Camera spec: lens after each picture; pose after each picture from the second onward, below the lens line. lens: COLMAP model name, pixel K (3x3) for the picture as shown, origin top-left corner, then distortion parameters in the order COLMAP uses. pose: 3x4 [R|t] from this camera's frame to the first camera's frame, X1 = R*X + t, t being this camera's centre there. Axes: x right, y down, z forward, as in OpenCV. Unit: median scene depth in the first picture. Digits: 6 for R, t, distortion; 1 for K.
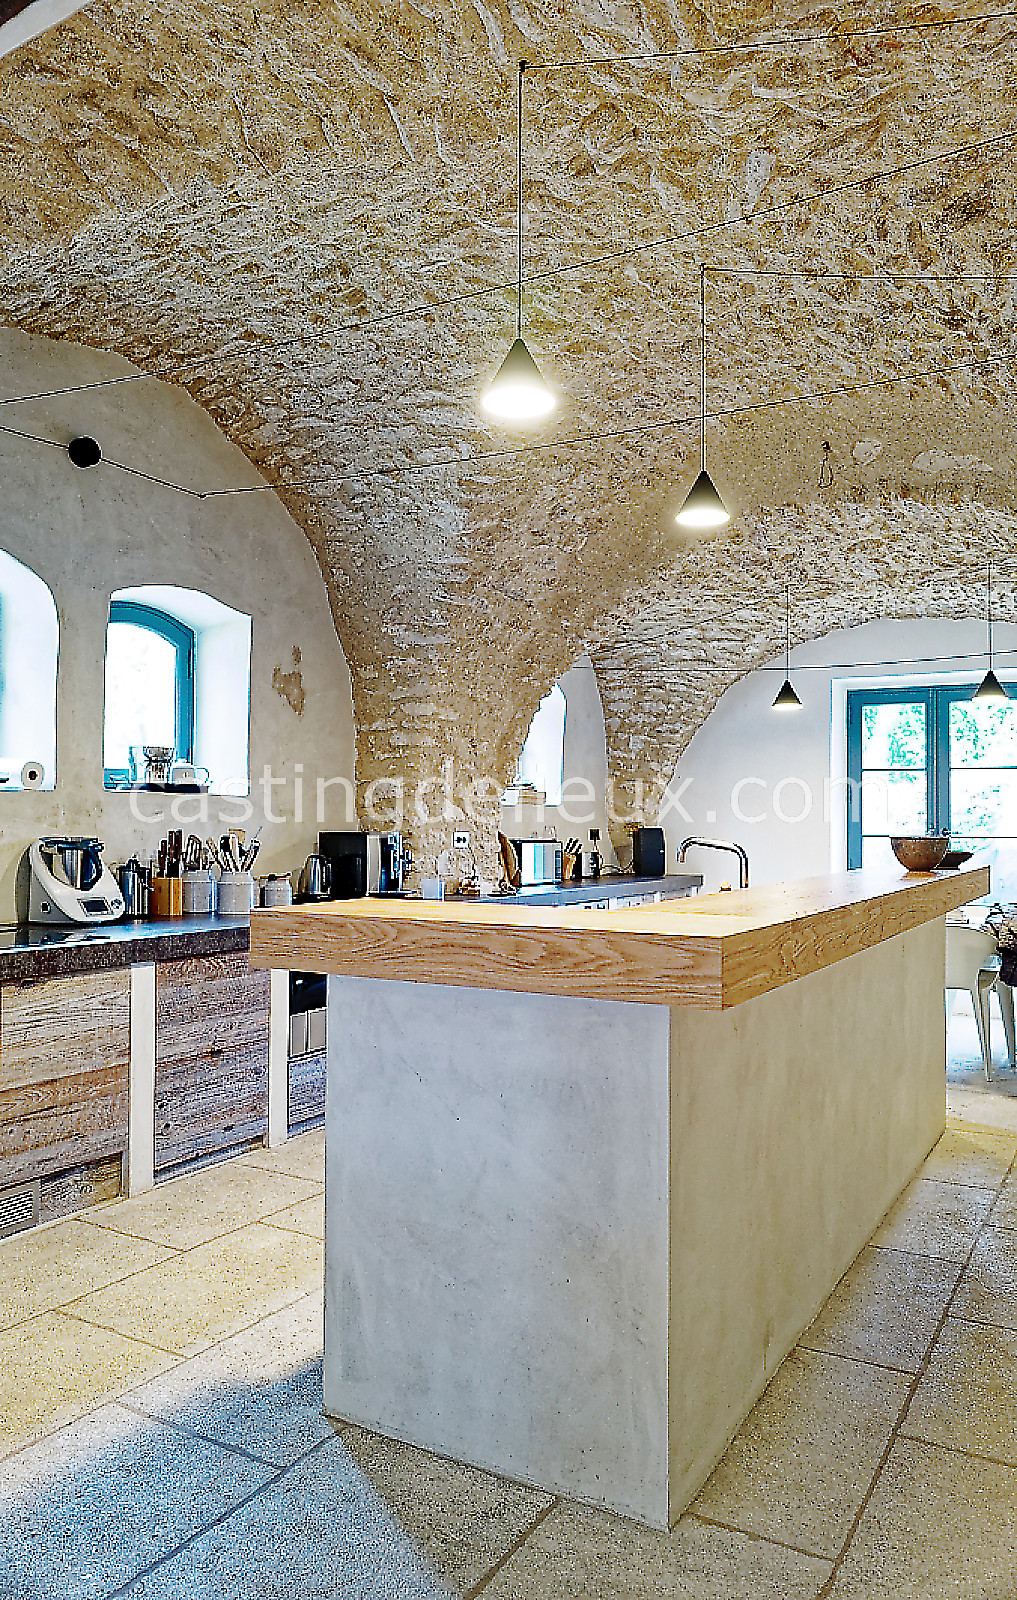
lens RADIAL K [[1120.9, 0, 508.5], [0, 1120.9, 800.0], [0, 0, 1]] dist [-0.004027, -0.000619]
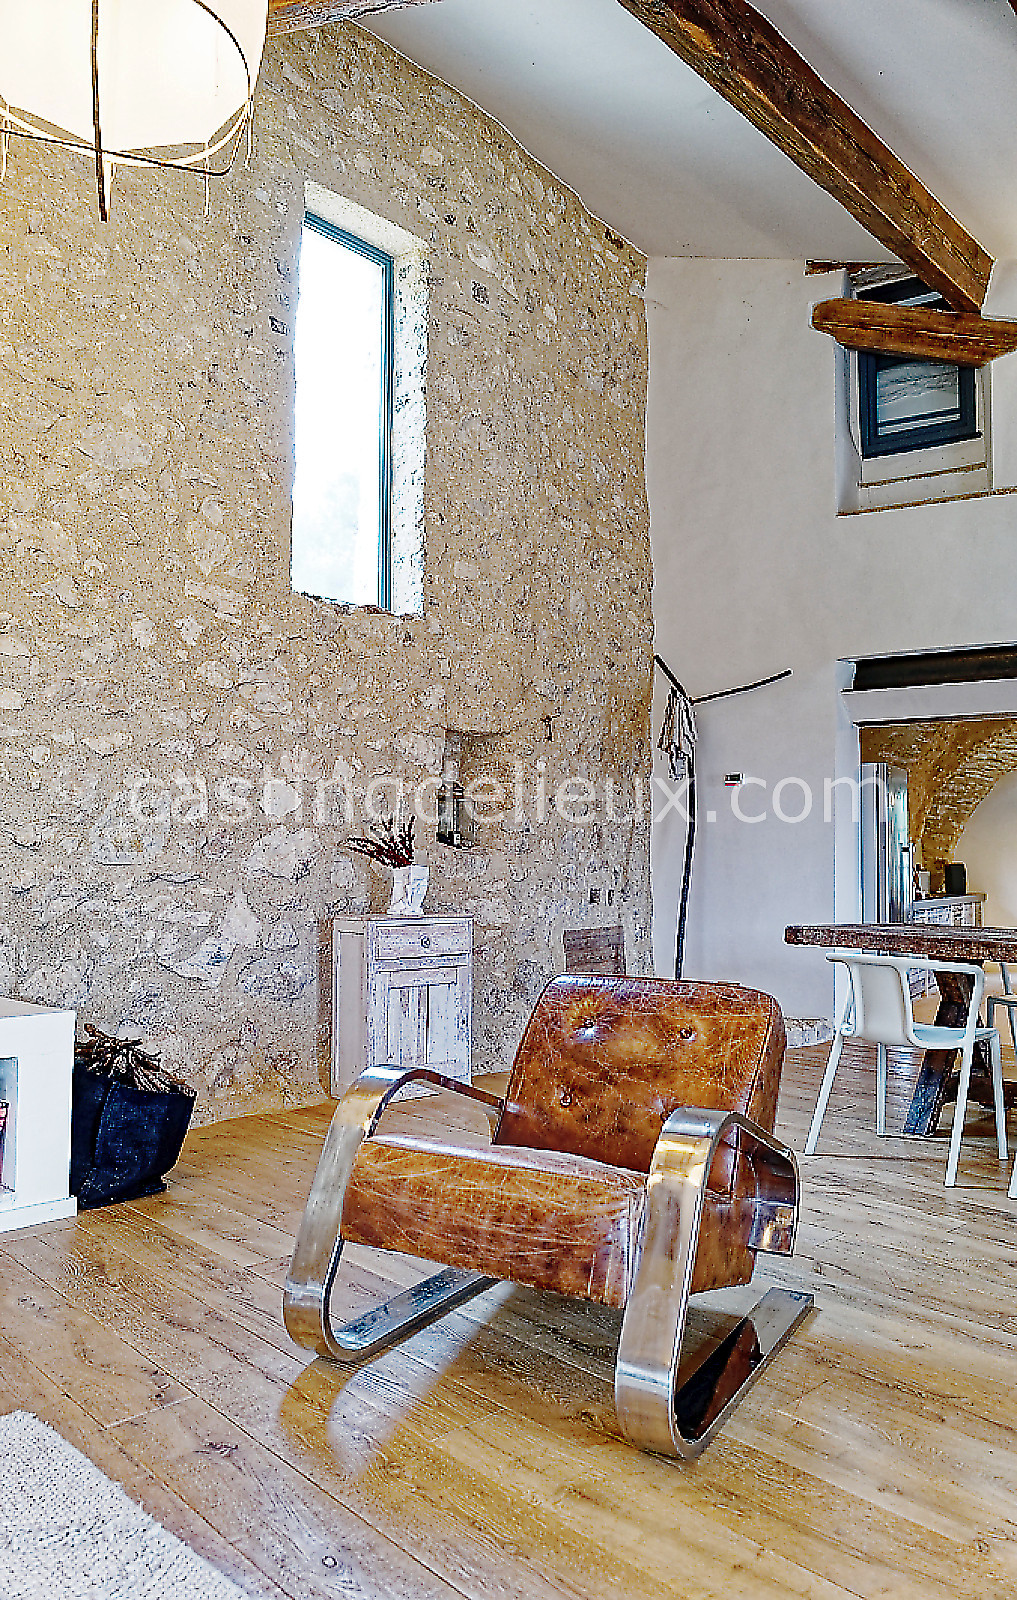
lens RADIAL K [[1114.5, 0, 506.6], [0, 1114.5, 803.2], [0, 0, 1]] dist [0.028977, -0.104149]
pose [[0.999935, 0.003346, -0.010900, -0.849744], [-0.003744, 0.999318, -0.036728, 0.000532], [0.010770, 0.036766, 0.999266, -1.027218]]
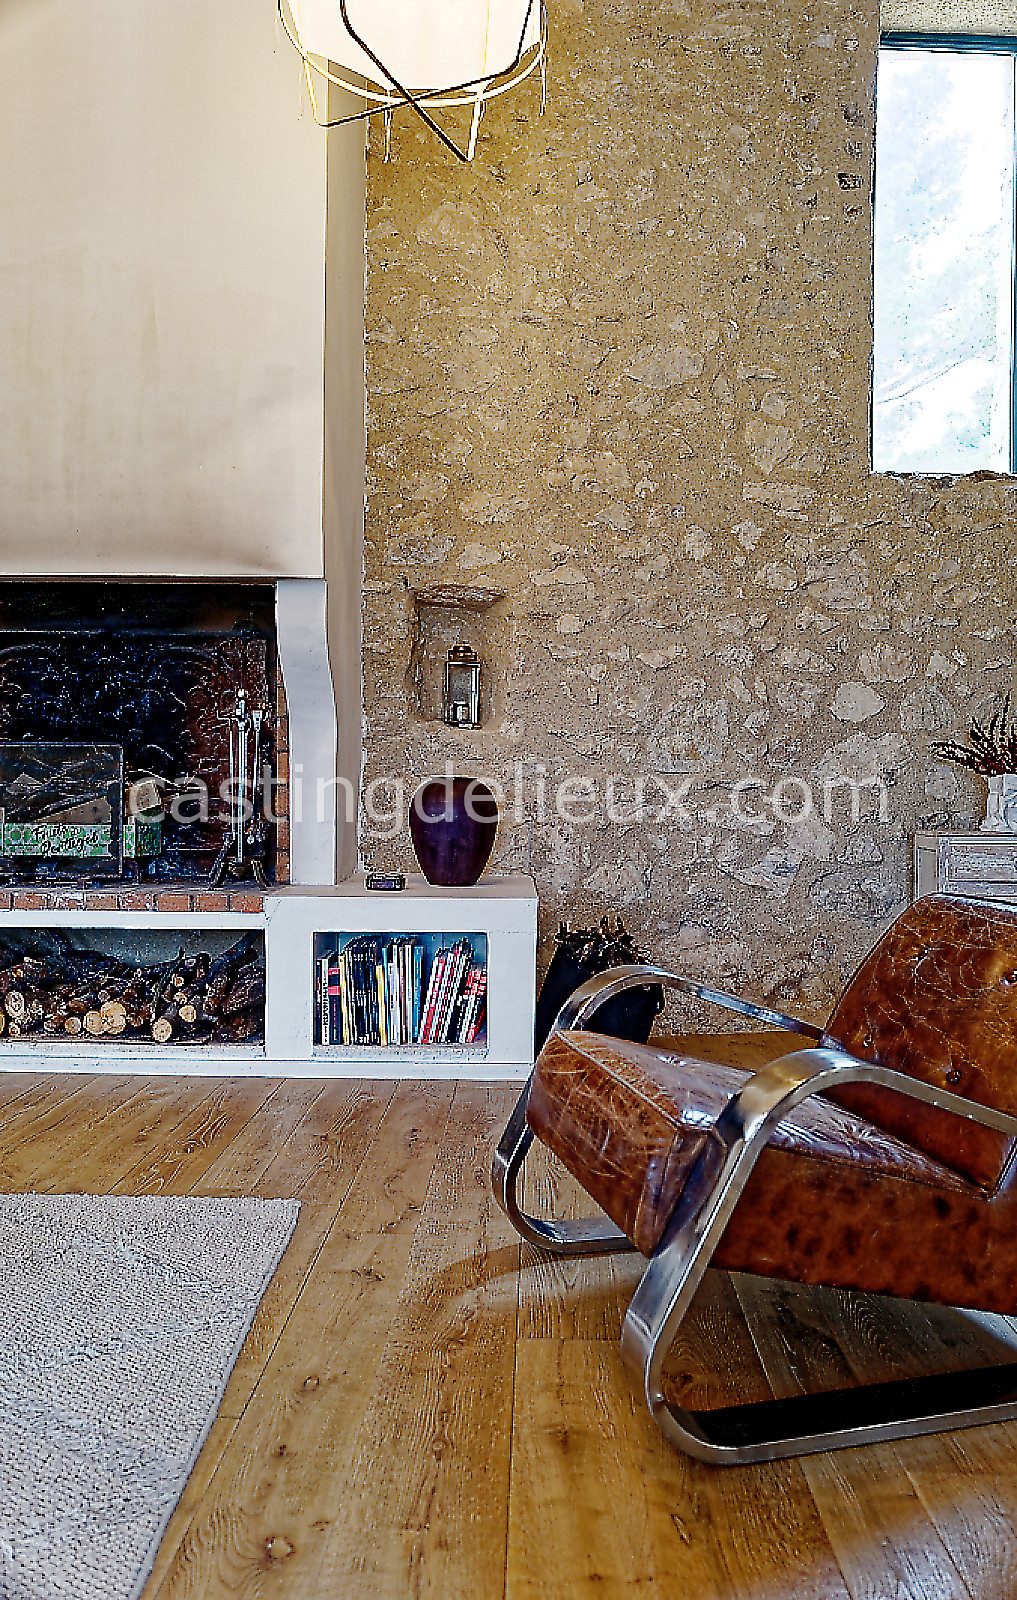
lens RADIAL K [[1114.5, 0, 506.6], [0, 1114.5, 803.2], [0, 0, 1]] dist [0.028977, -0.104149]
pose [[0.702491, 0.015230, -0.711530, -0.606501], [0.005726, 0.999618, 0.027051, 0.017537], [0.711670, -0.023078, 0.702135, -0.891650]]
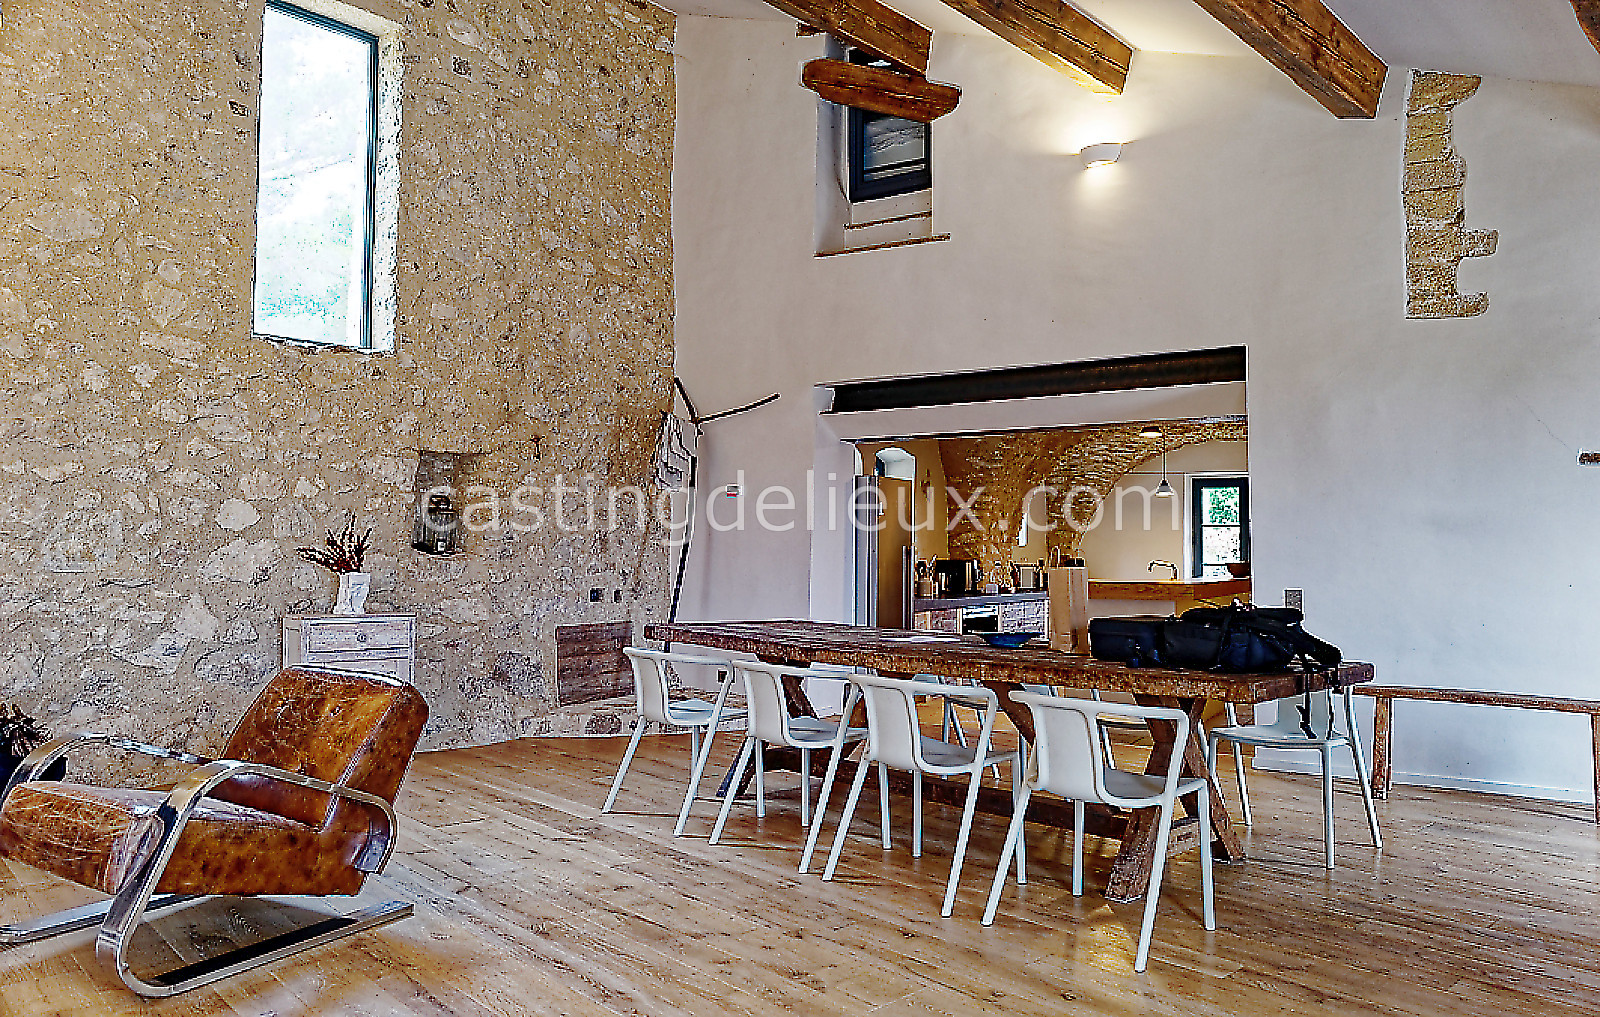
lens RADIAL K [[1120.9, 0, 800.0], [0, 1120.9, 508.5], [0, 0, 1]] dist [-0.004027, -0.000619]
pose [[0.999871, 0.005642, -0.015029, -0.454080], [-0.005945, 0.999778, -0.020238, -0.025766], [0.014912, 0.020325, 0.999682, -1.200825]]
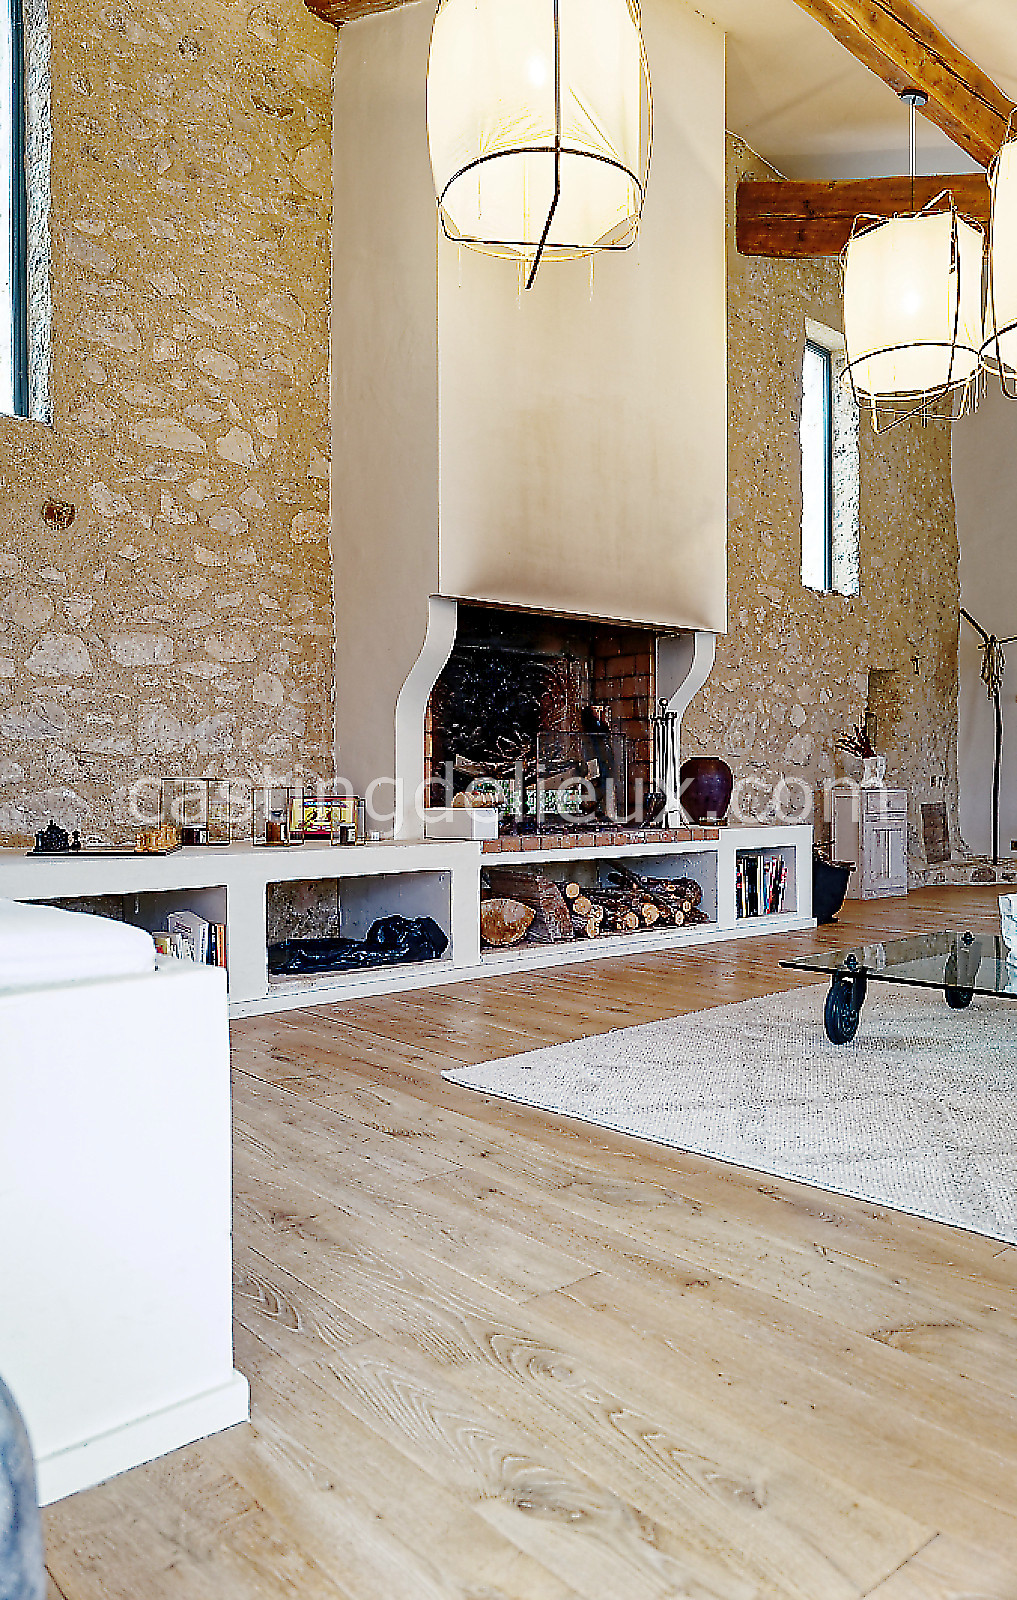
lens RADIAL K [[1114.5, 0, 506.6], [0, 1114.5, 803.2], [0, 0, 1]] dist [0.028977, -0.104149]
pose [[0.997906, -0.006927, -0.064306, -1.383500], [0.009296, 0.999286, 0.036617, 0.024044], [0.064006, -0.037138, 0.997258, -1.681786]]
